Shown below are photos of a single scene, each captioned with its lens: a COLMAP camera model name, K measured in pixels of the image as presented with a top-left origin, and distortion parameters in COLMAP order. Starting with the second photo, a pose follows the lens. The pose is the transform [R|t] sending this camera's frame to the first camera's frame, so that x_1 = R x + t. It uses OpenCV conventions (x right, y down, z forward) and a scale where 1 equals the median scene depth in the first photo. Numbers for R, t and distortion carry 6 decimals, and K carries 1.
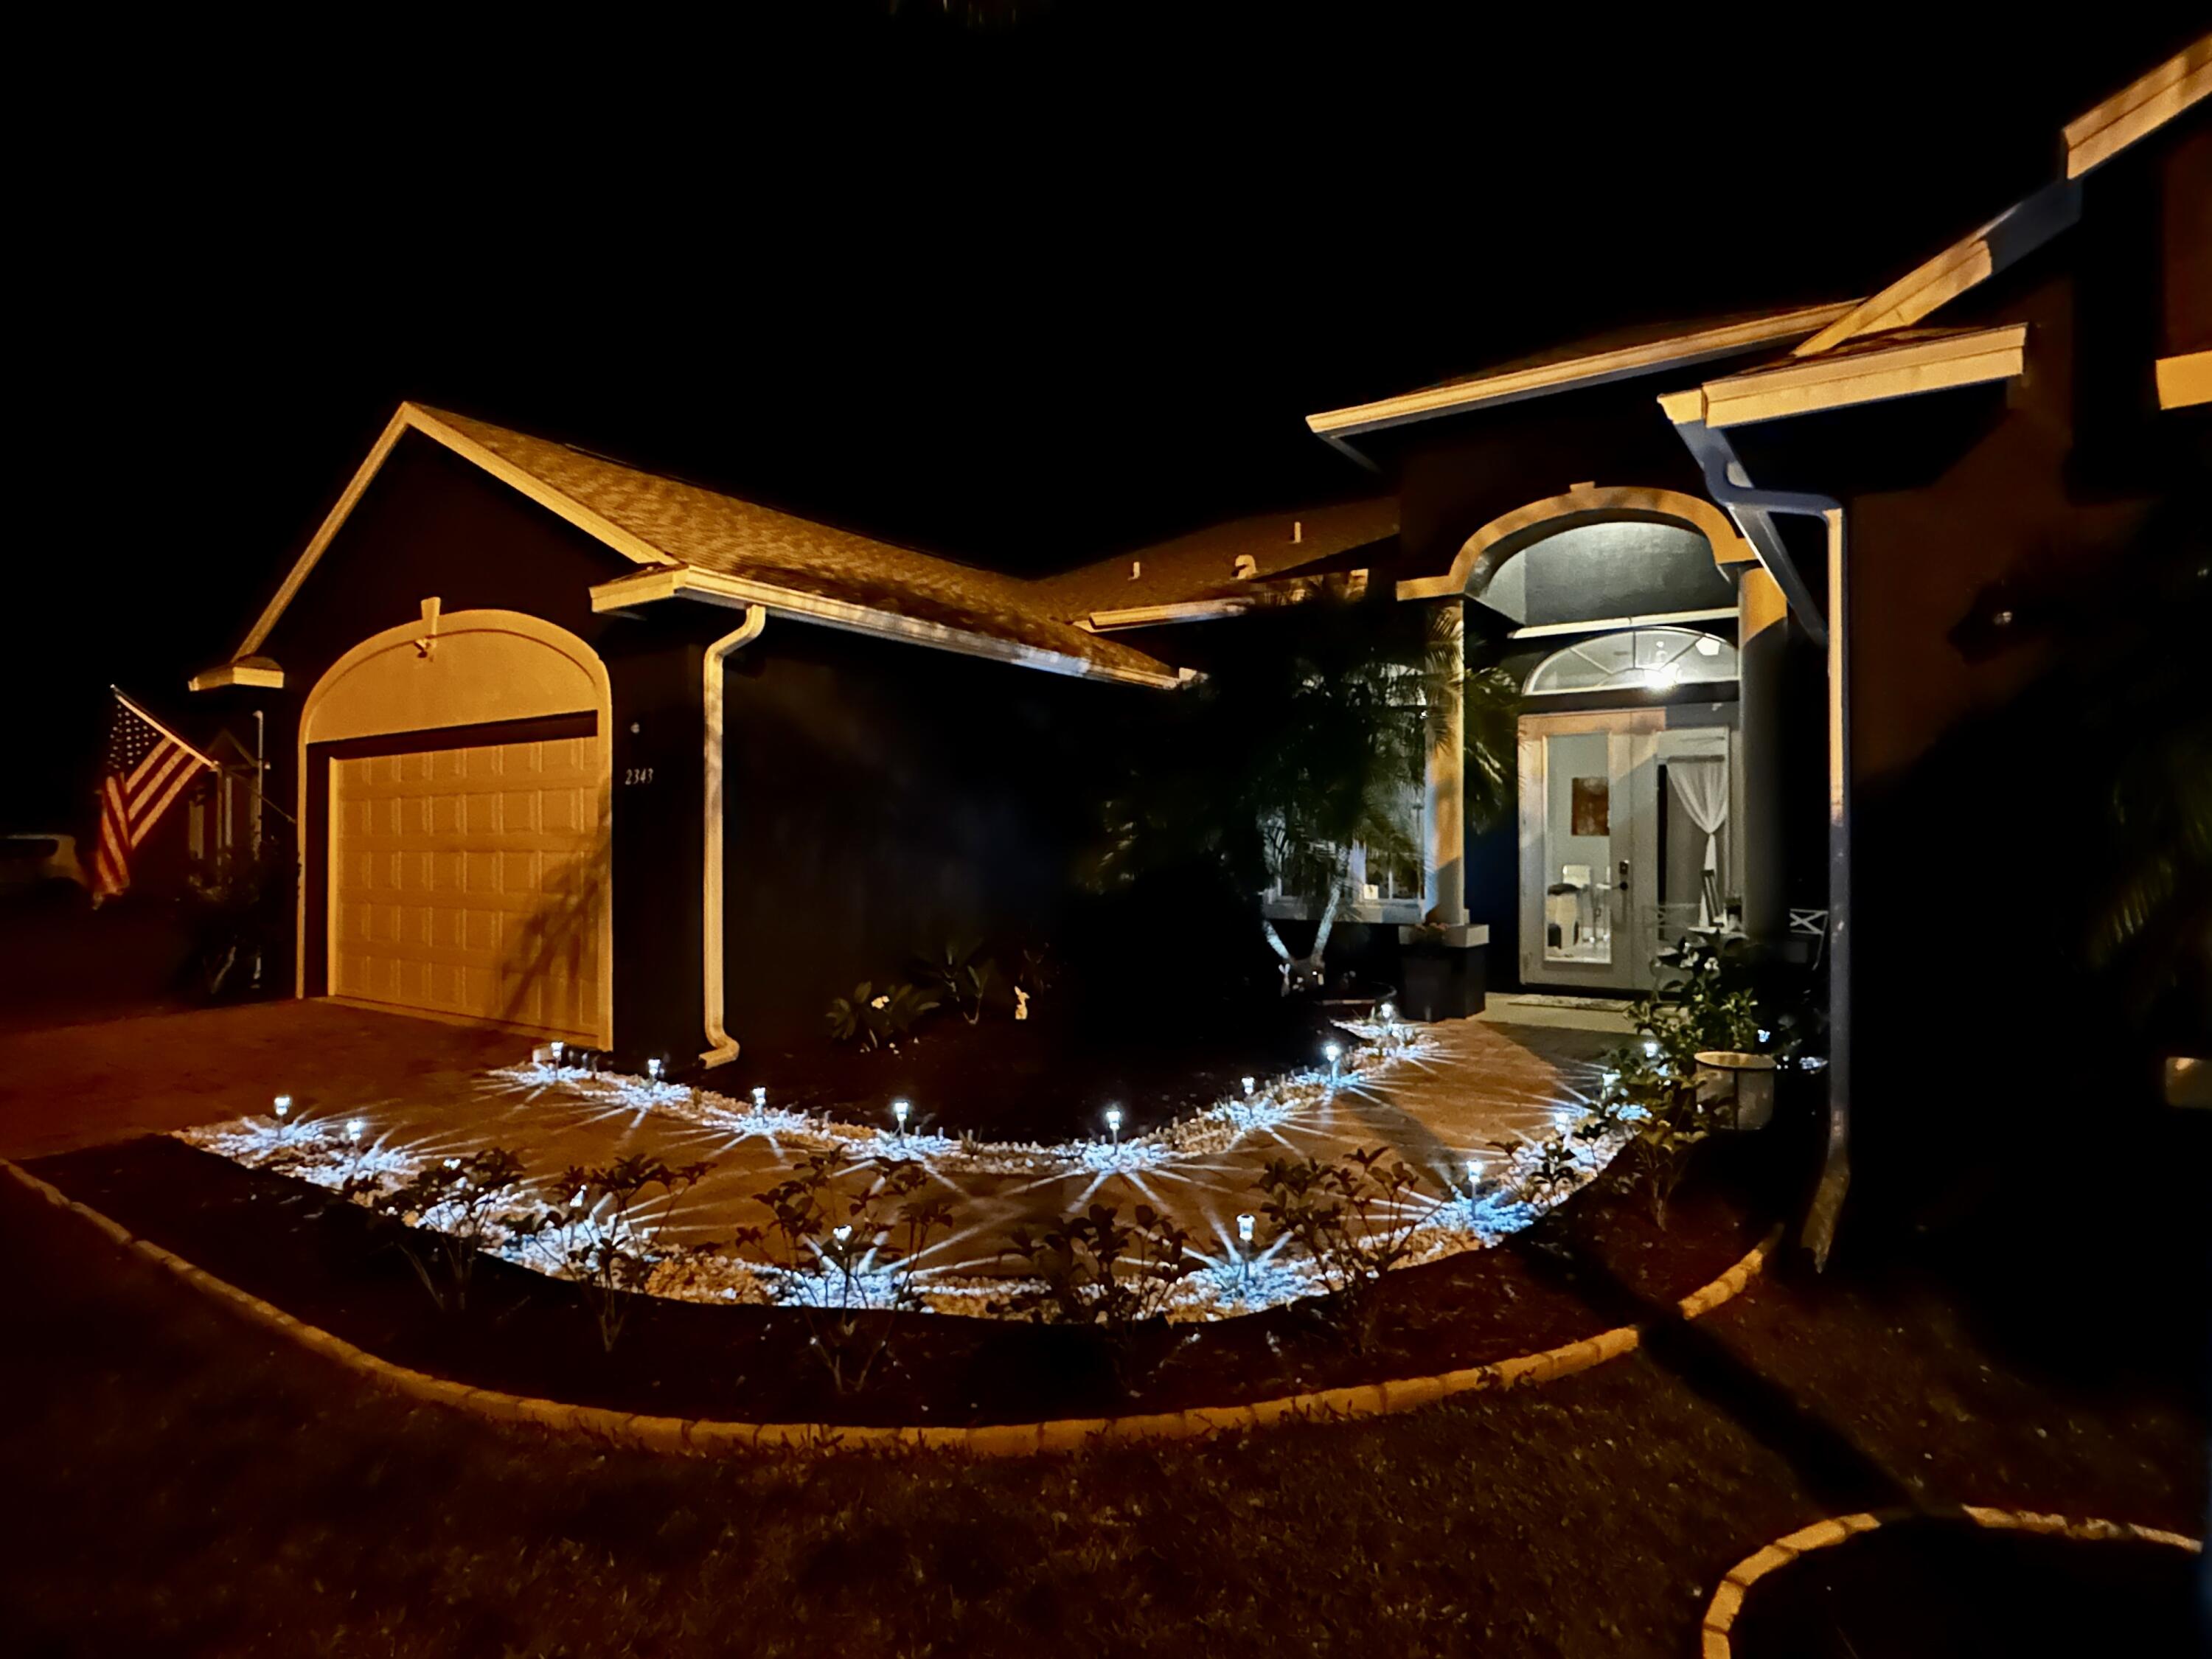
lens RADIAL K [[1196.2, 0, 1106.0], [0, 1196.2, 829.5], [0, 0, 1]] dist [0.000004, -0.001164]
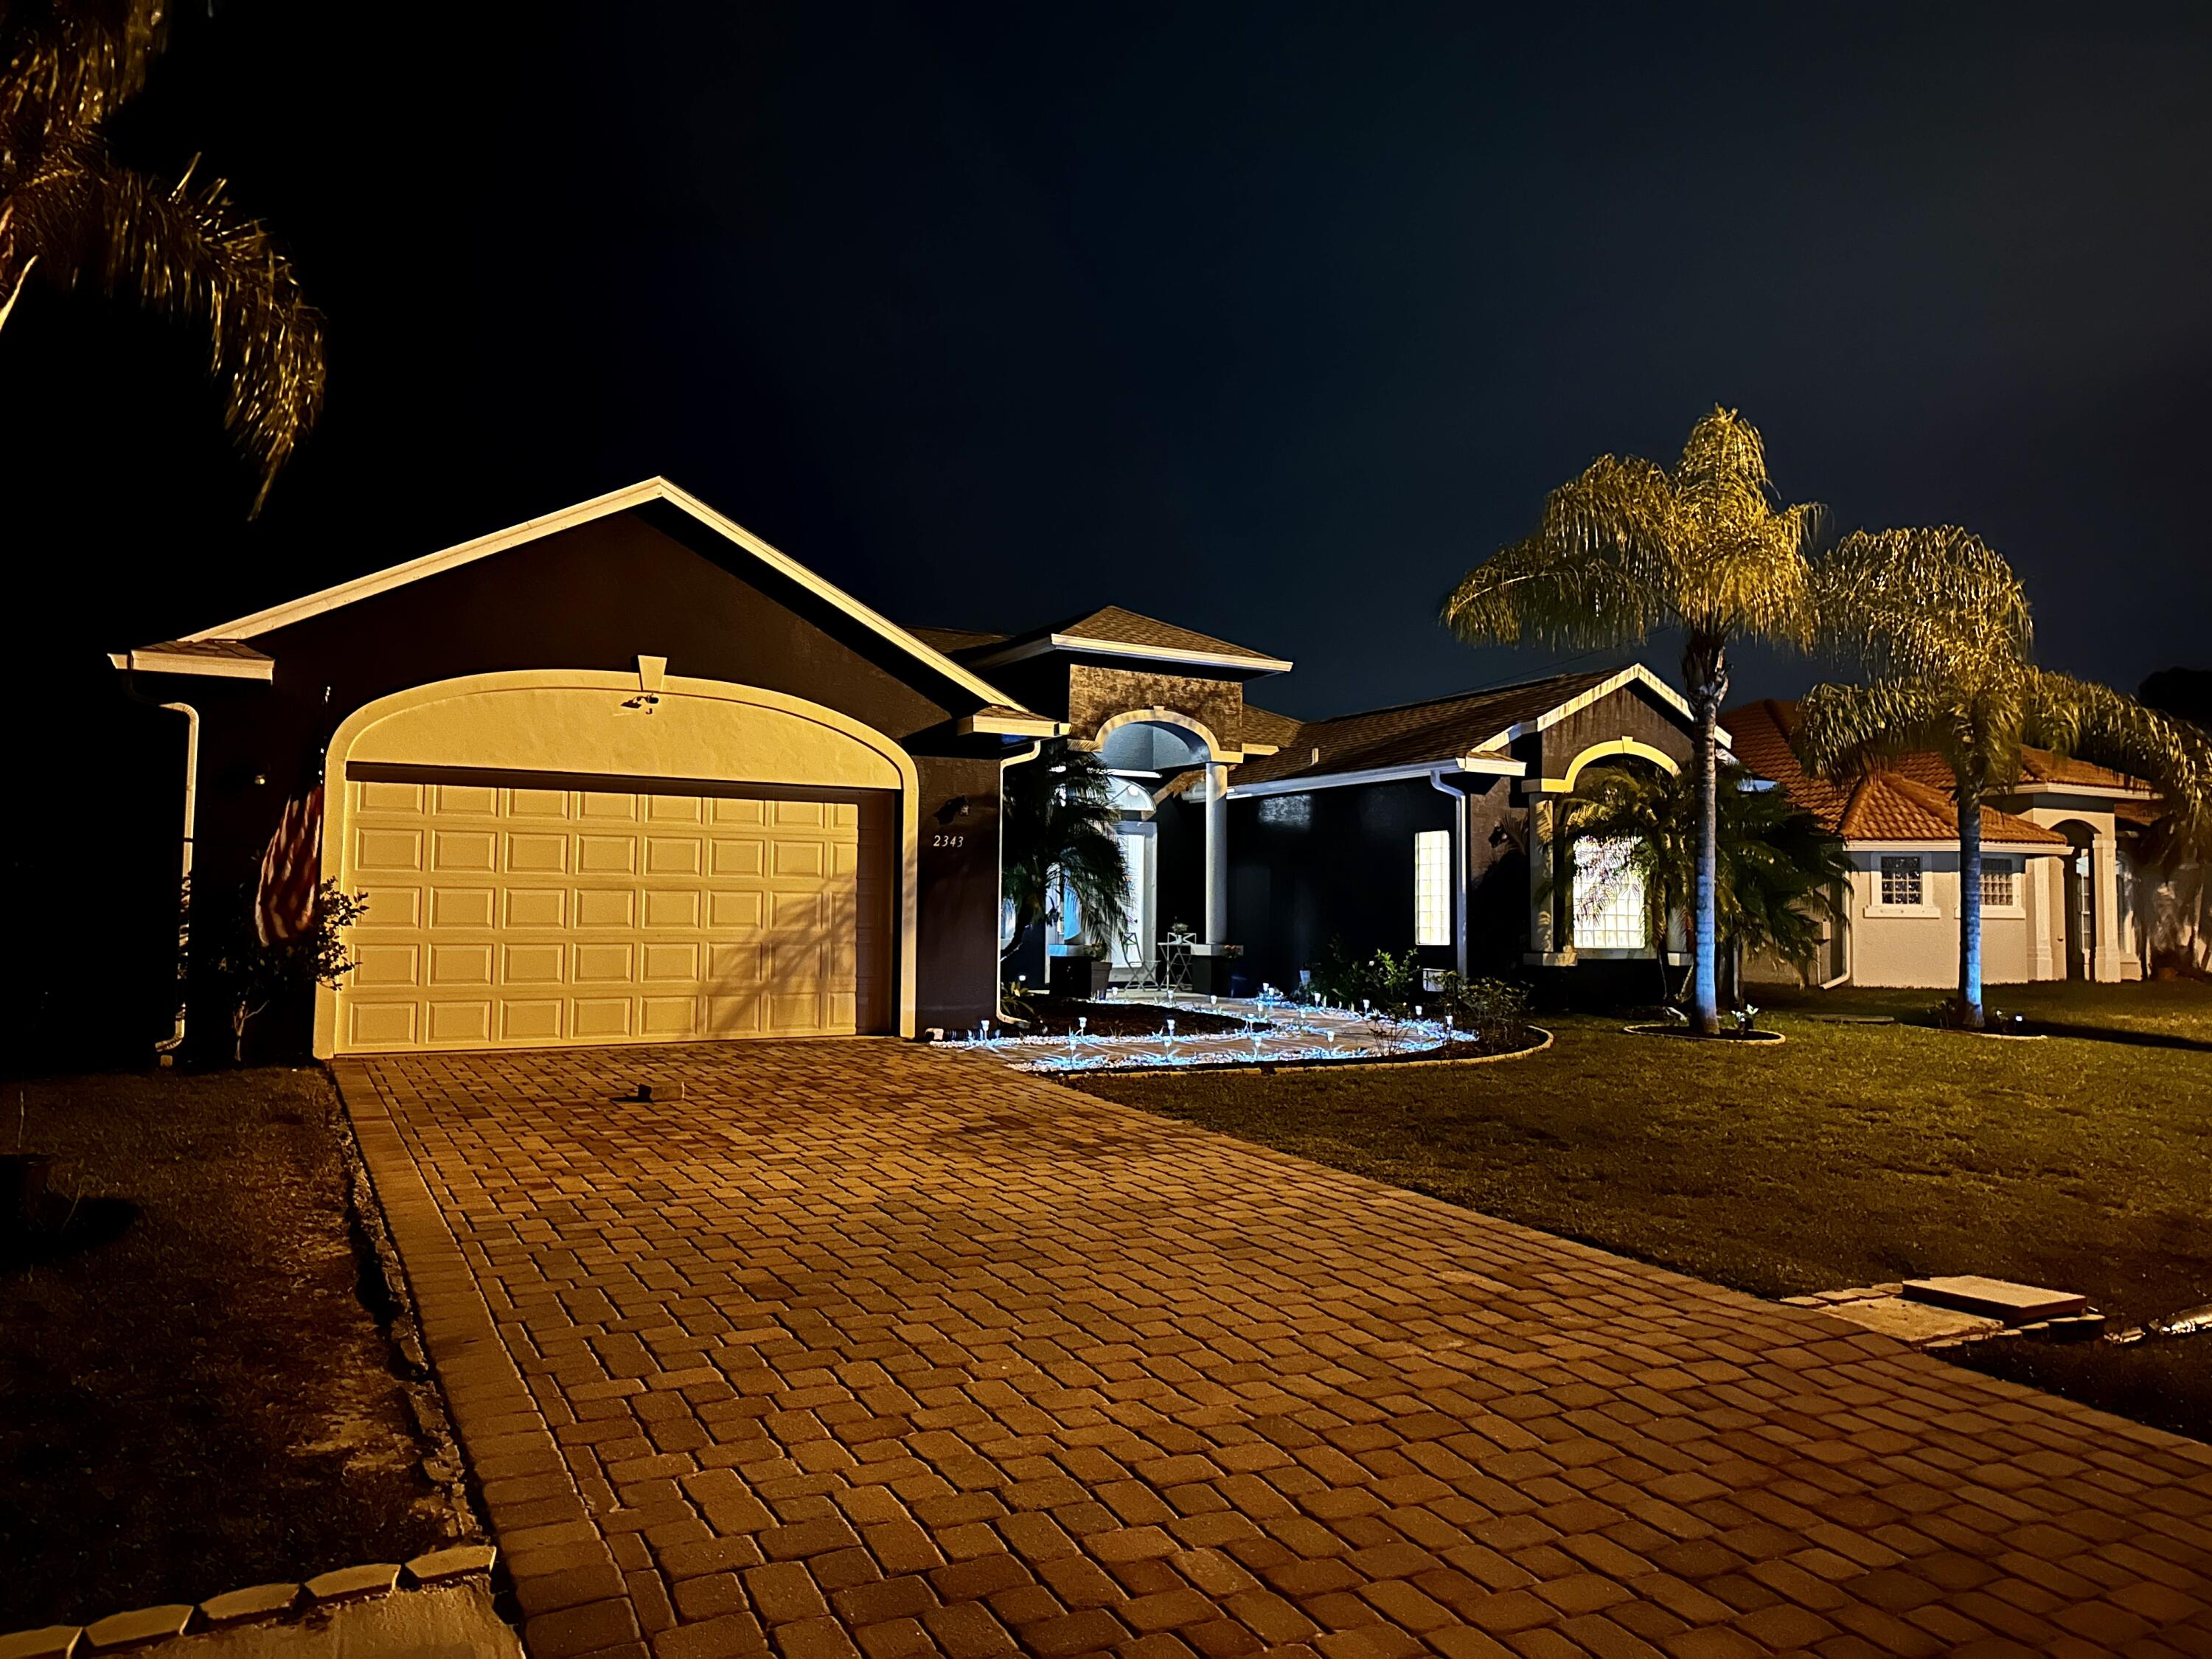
lens RADIAL K [[1527.0, 0, 1106.0], [0, 1527.0, 829.5], [0, 0, 1]] dist [0.114495, -0.171377]
pose [[0.436959, 0.055563, 0.897764, -1.617807], [-0.020924, 0.998448, -0.051611, 0.027199], [-0.899238, 0.003767, 0.437443, 0.023006]]
